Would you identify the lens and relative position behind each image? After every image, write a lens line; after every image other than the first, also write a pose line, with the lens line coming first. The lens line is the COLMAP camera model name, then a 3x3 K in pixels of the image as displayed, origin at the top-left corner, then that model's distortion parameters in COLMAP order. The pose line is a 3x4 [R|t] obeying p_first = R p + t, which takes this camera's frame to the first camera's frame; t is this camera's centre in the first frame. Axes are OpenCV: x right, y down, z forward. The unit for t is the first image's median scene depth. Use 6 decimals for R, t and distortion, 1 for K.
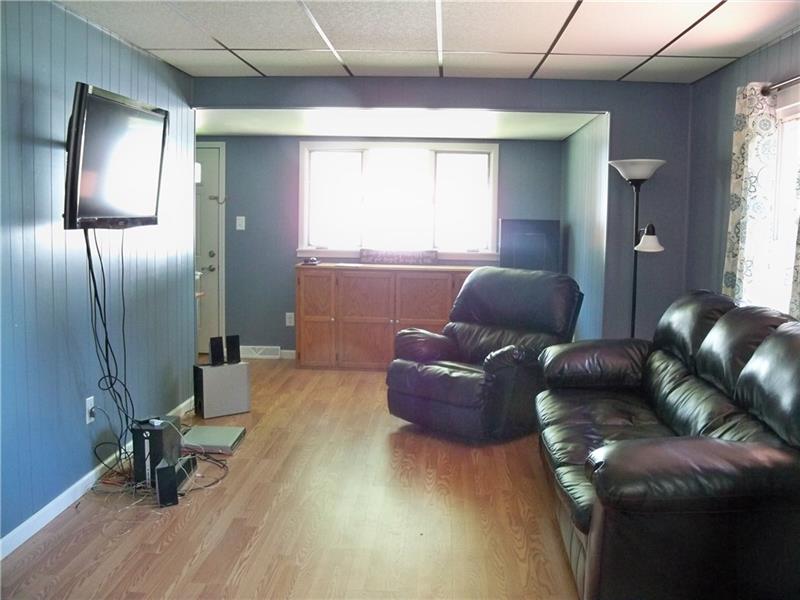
lens RADIAL K [[817.6, 0, 400.0], [0, 817.6, 300.0], [0, 0, 1]] dist [-0.219427, 0.209443]
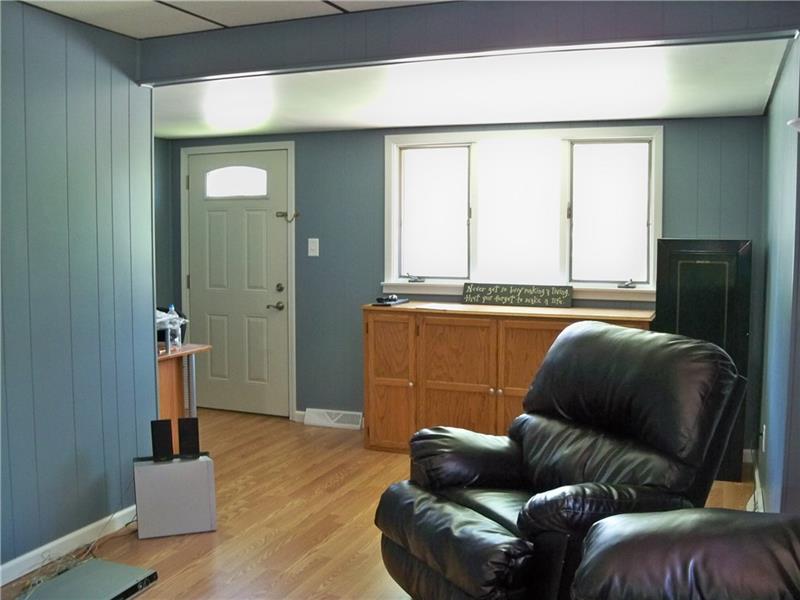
lens RADIAL K [[817.6, 0, 400.0], [0, 817.6, 300.0], [0, 0, 1]] dist [-0.219427, 0.209443]
pose [[0.945133, 0.012043, -0.326464, 0.137449], [-0.019033, 0.999653, -0.018226, -0.035544], [0.326131, 0.023440, 0.945034, 0.329114]]
